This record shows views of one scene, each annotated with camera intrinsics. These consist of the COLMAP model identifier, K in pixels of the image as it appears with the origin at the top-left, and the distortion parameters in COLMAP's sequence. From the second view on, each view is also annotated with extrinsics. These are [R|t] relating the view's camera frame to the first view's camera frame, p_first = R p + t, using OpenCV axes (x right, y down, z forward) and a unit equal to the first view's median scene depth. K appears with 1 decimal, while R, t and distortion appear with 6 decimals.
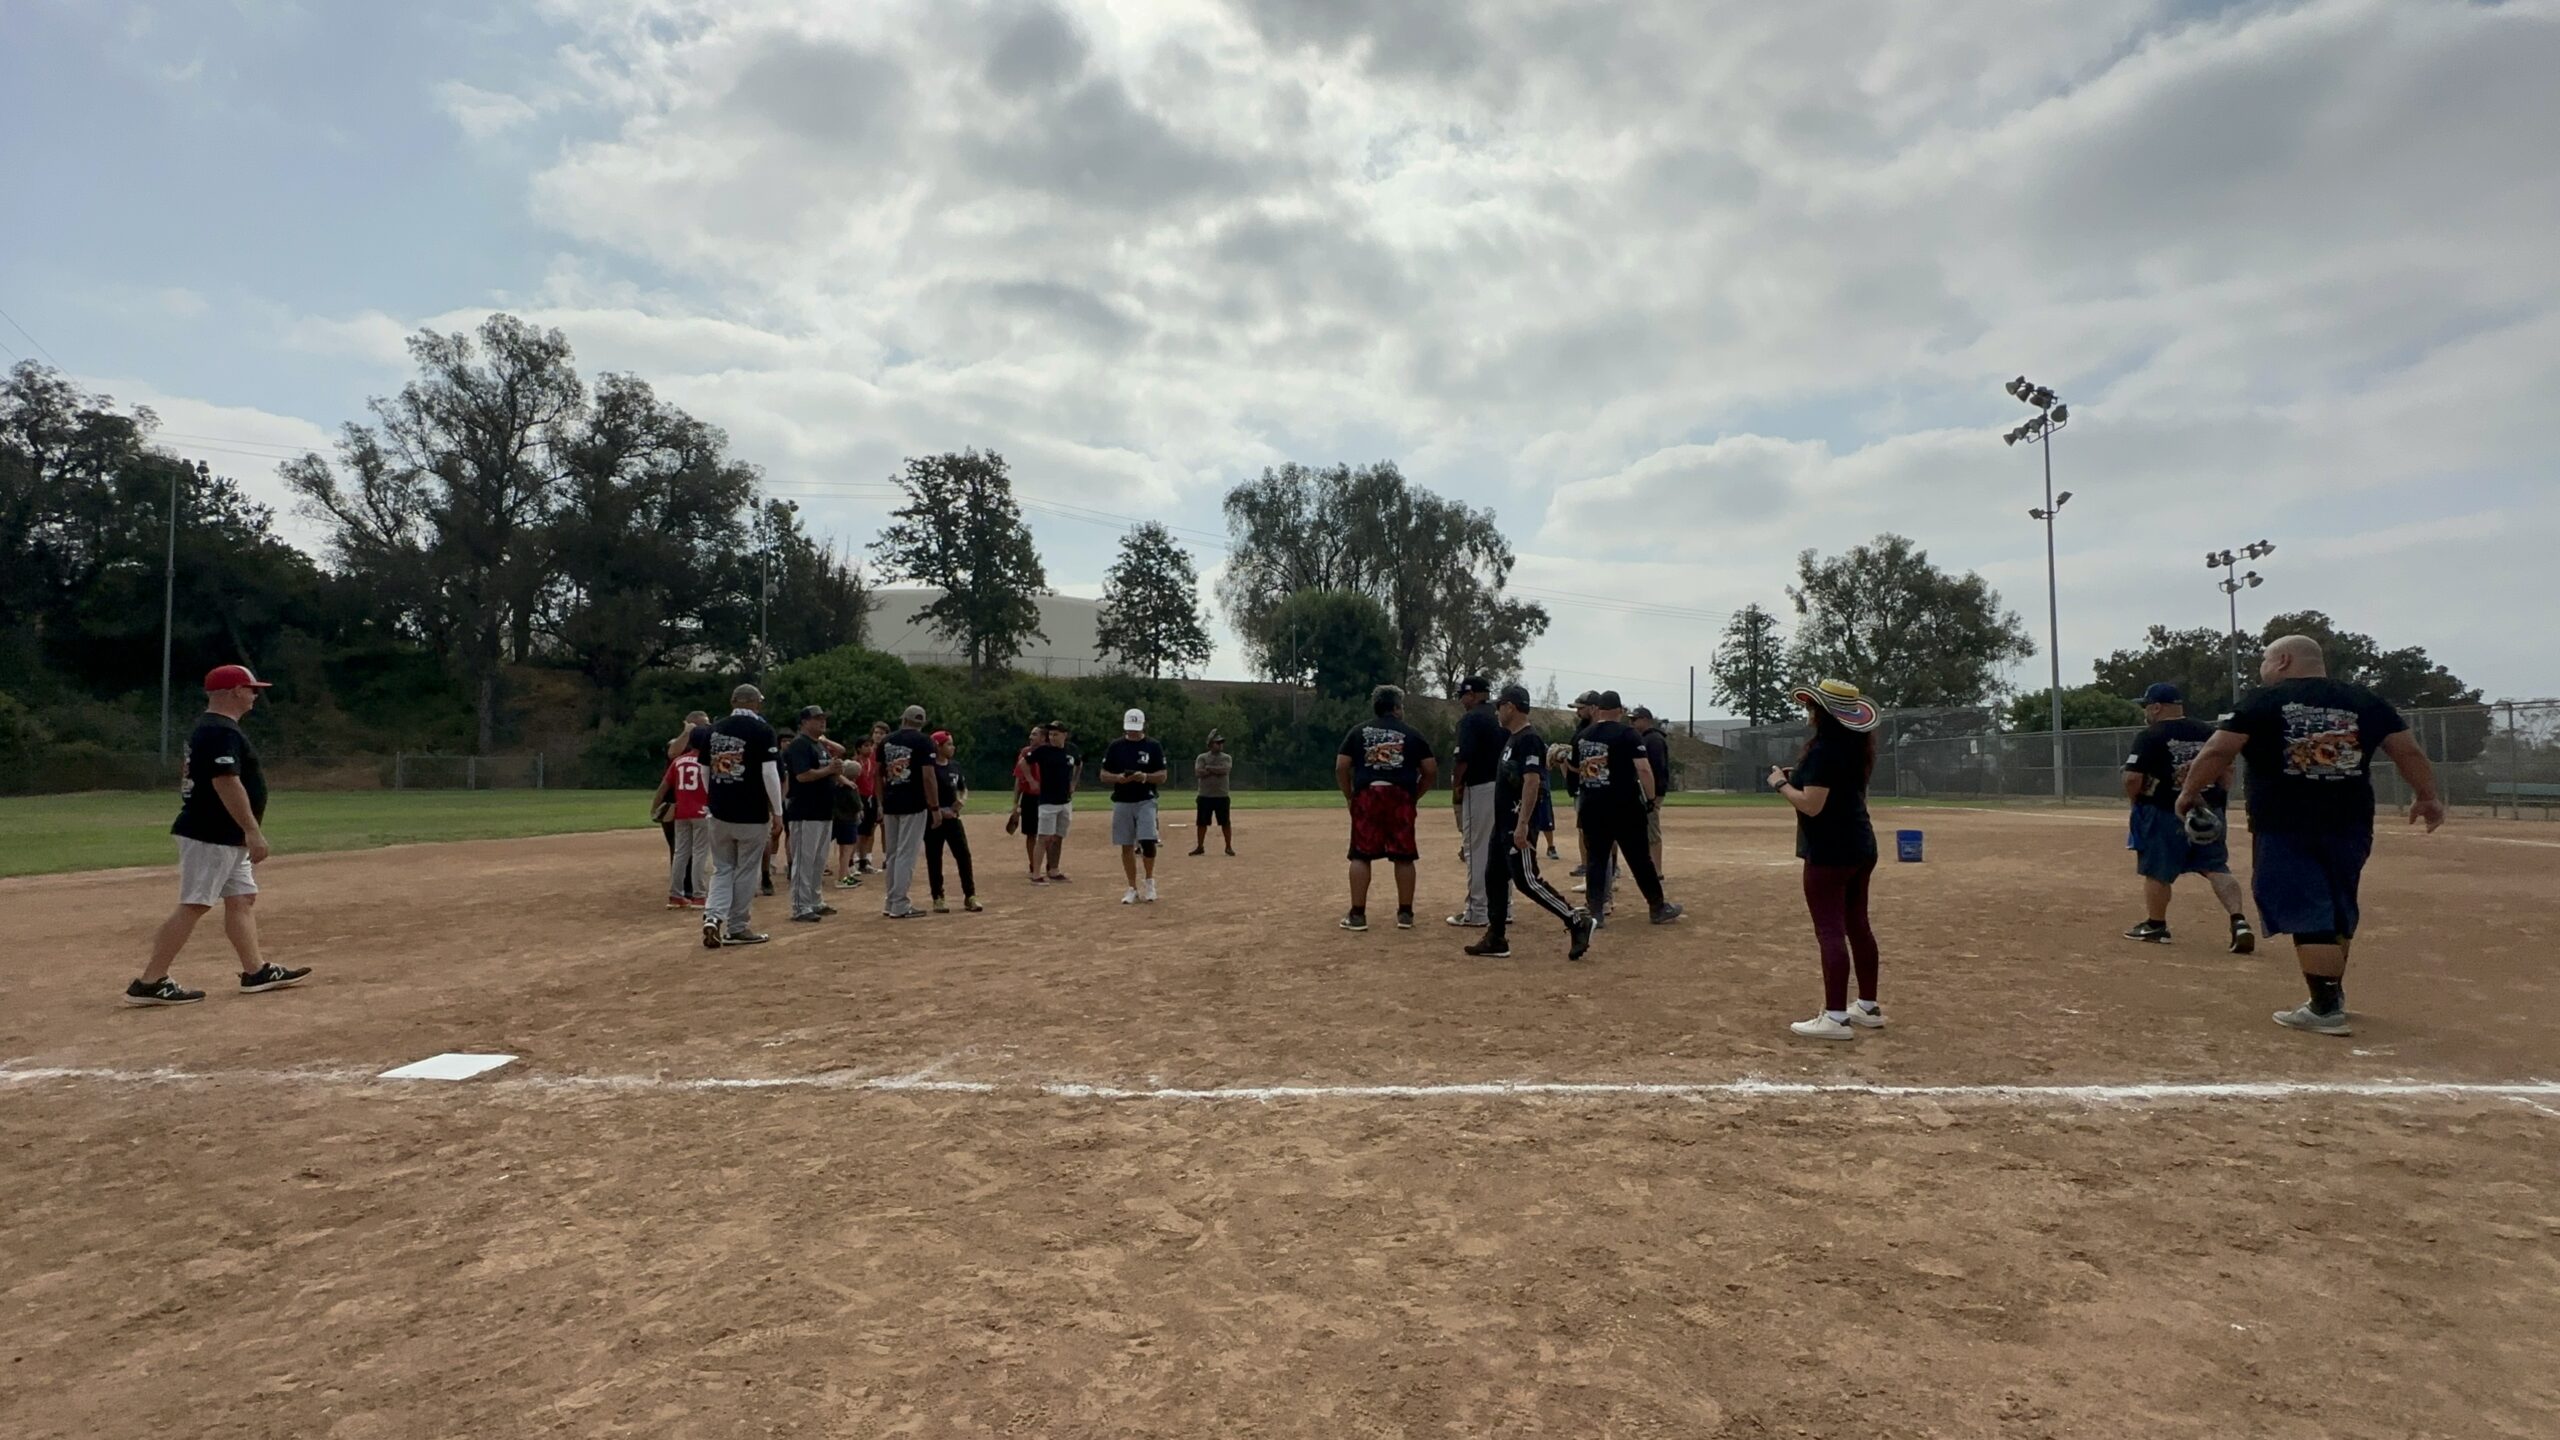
lens RADIAL K [[1184.2, 0, 1280.0], [0, 1184.2, 720.0], [0, 0, 1]] dist [0.003431, -0.000811]
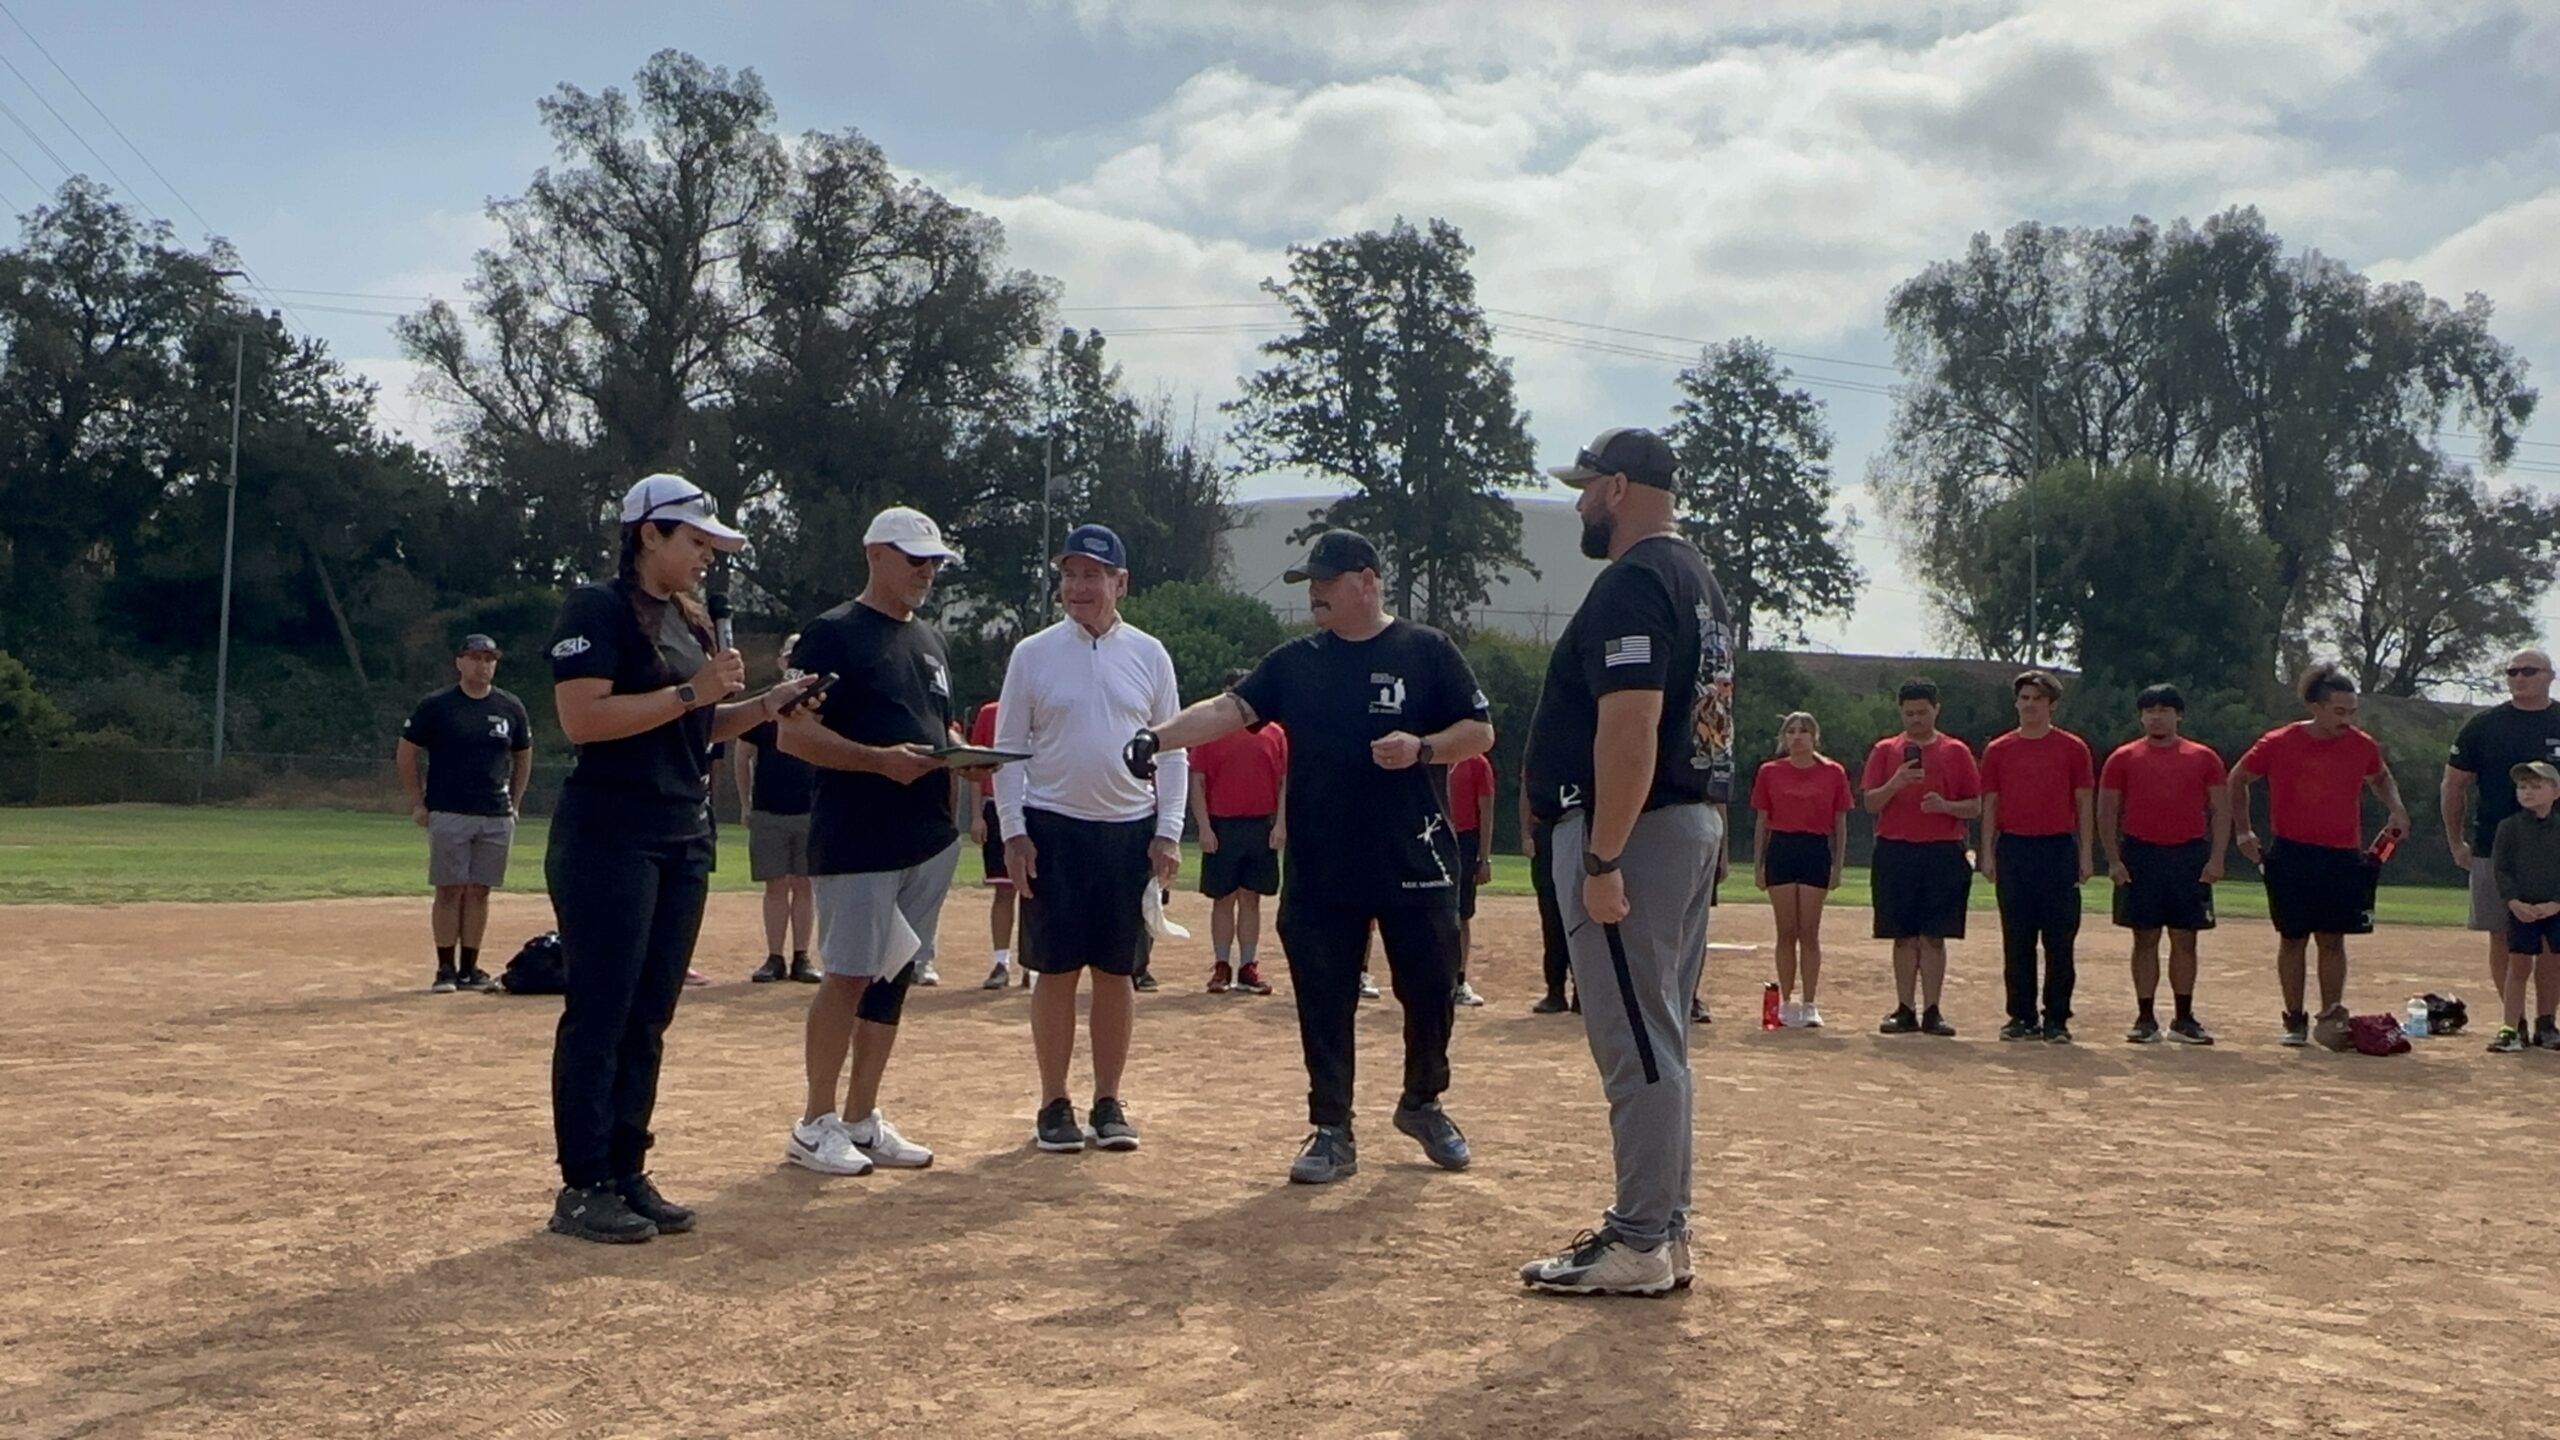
lens RADIAL K [[1972.9, 0, 1280.0], [0, 1972.9, 720.0], [0, 0, 1]] dist [-0.000535, -0.004661]
pose [[0.940934, 0.012535, -0.338359, -0.004830], [-0.016944, 0.999806, -0.010079, 0.009964], [0.338167, 0.015217, 0.940963, 0.133353]]
